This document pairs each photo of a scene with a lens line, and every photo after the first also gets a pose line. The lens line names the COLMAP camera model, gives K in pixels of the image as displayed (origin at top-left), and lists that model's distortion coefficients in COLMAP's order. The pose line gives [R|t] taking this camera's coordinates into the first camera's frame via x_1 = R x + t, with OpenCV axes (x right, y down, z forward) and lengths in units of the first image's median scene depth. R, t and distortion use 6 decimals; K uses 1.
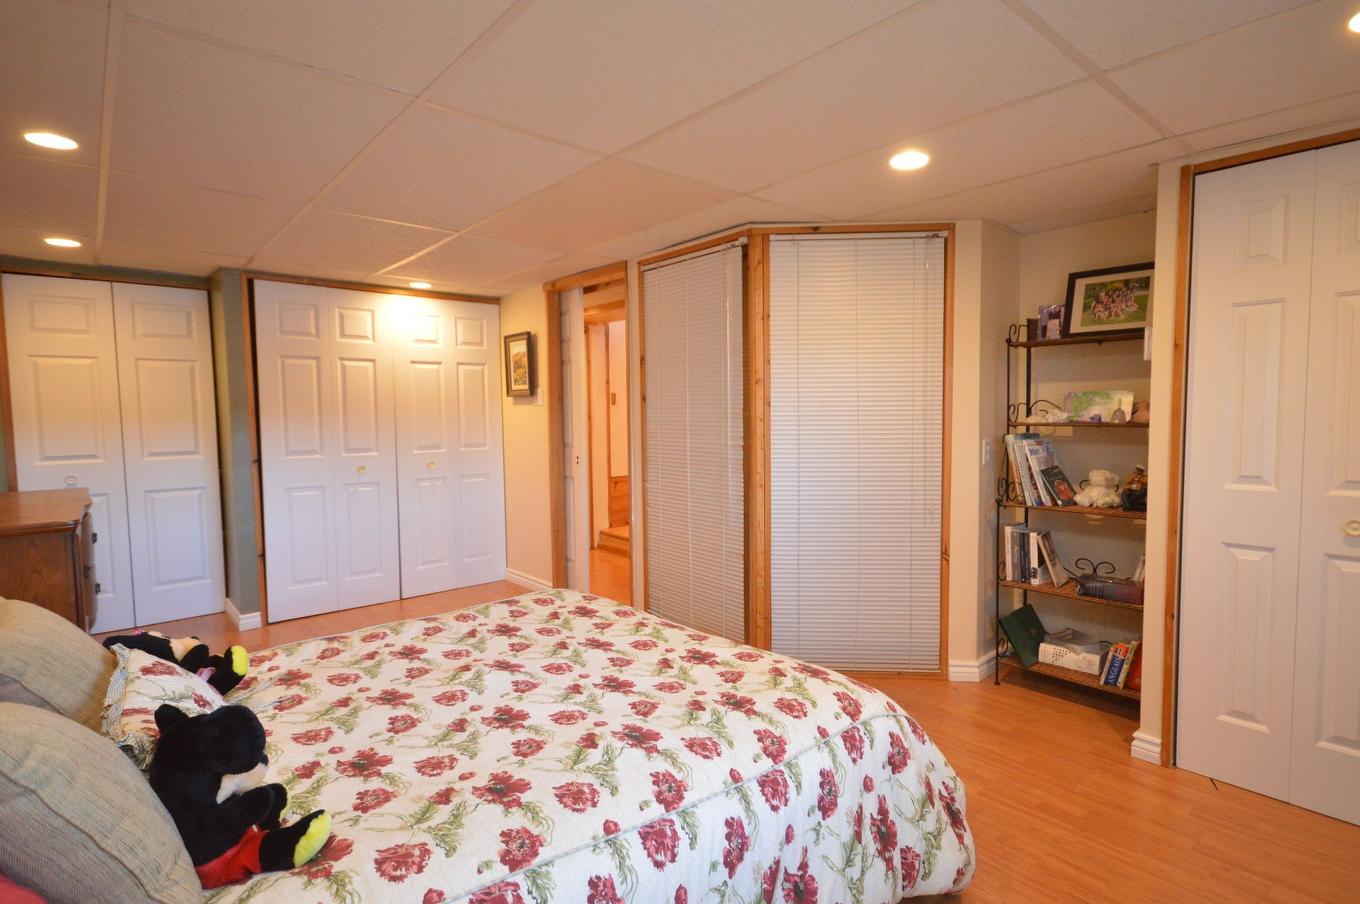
lens RADIAL K [[687.1, 0, 687.7], [0, 687.1, 452.3], [0, 0, 1]] dist [0.009664, 0.002992]
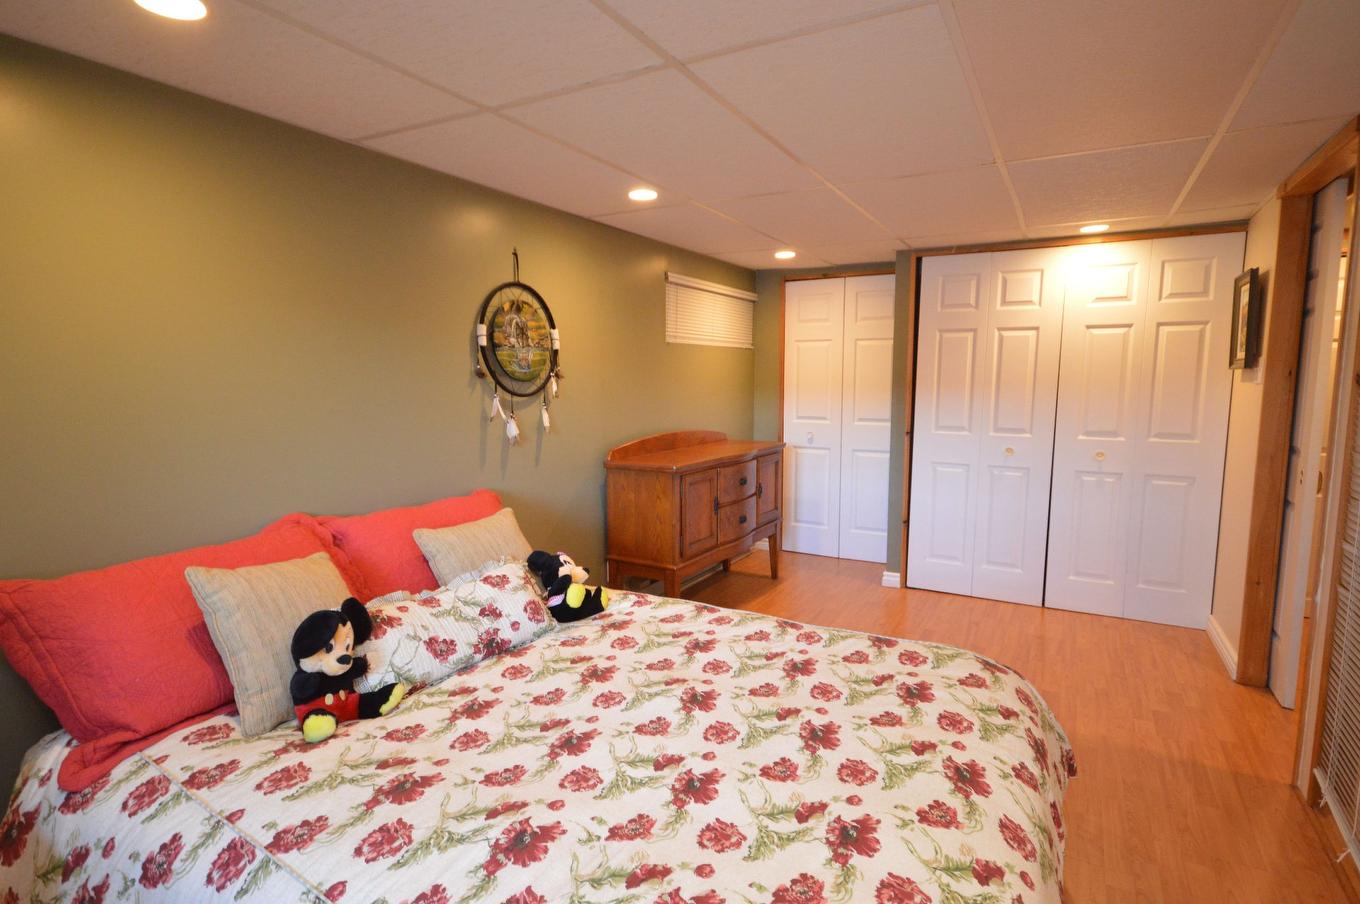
lens RADIAL K [[687.1, 0, 693.8], [0, 687.1, 452.5], [0, 0, 1]] dist [0.009664, 0.002992]
pose [[0.342070, 0.113919, -0.932744, 0.239446], [-0.061952, 0.993199, 0.098582, -0.039935], [0.937630, 0.024063, 0.346801, 0.324122]]
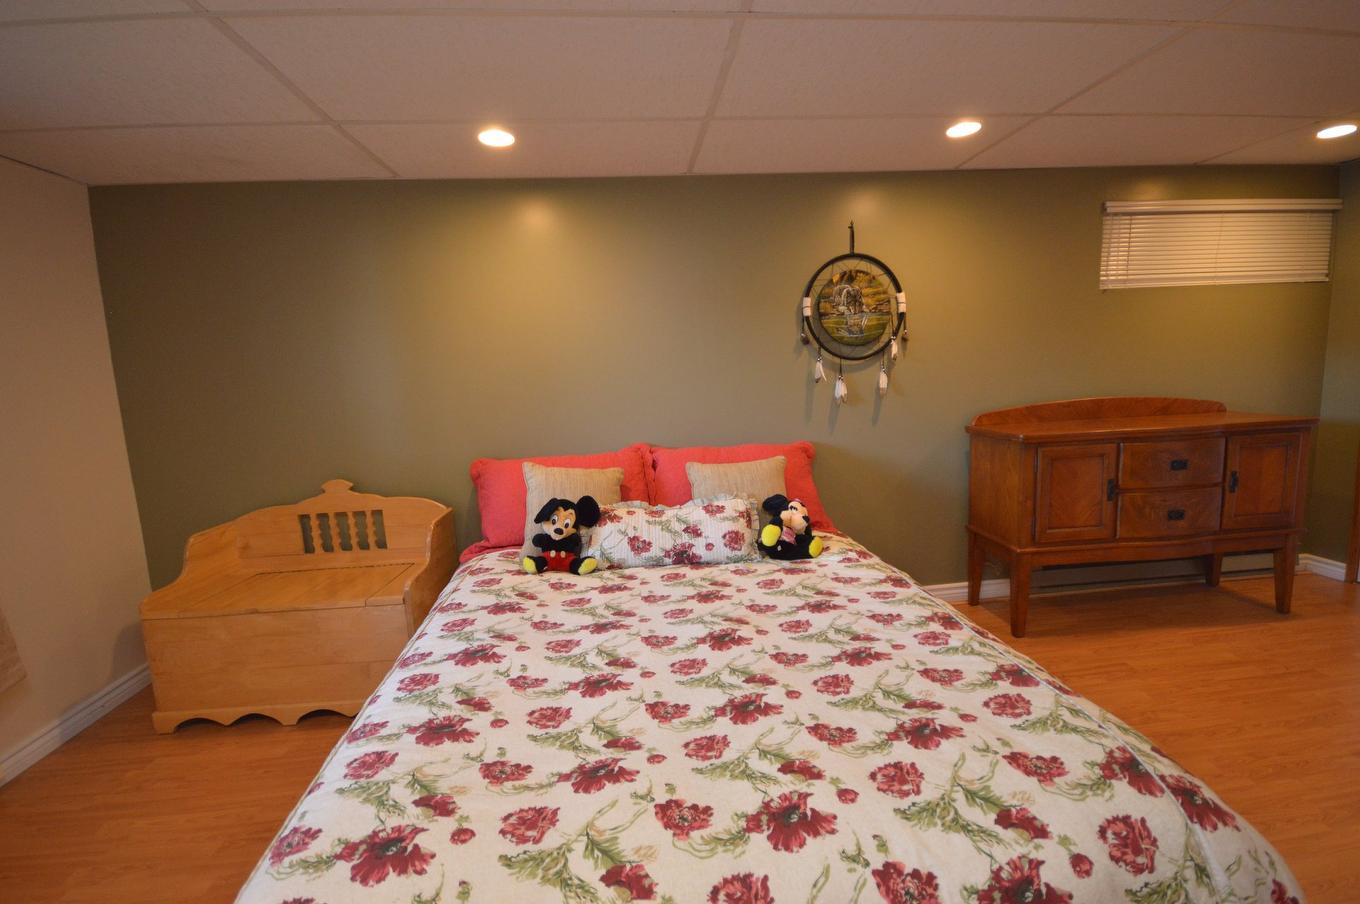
lens RADIAL K [[604.4, 0, 685.1], [0, 604.4, 452.1], [0, 0, 1]] dist [-0.007857, -0.000026]
pose [[-0.579477, 0.145607, -0.801876, 0.173183], [0.002570, 0.984232, 0.176862, -0.034729], [0.814984, 0.100427, -0.570715, 0.656307]]
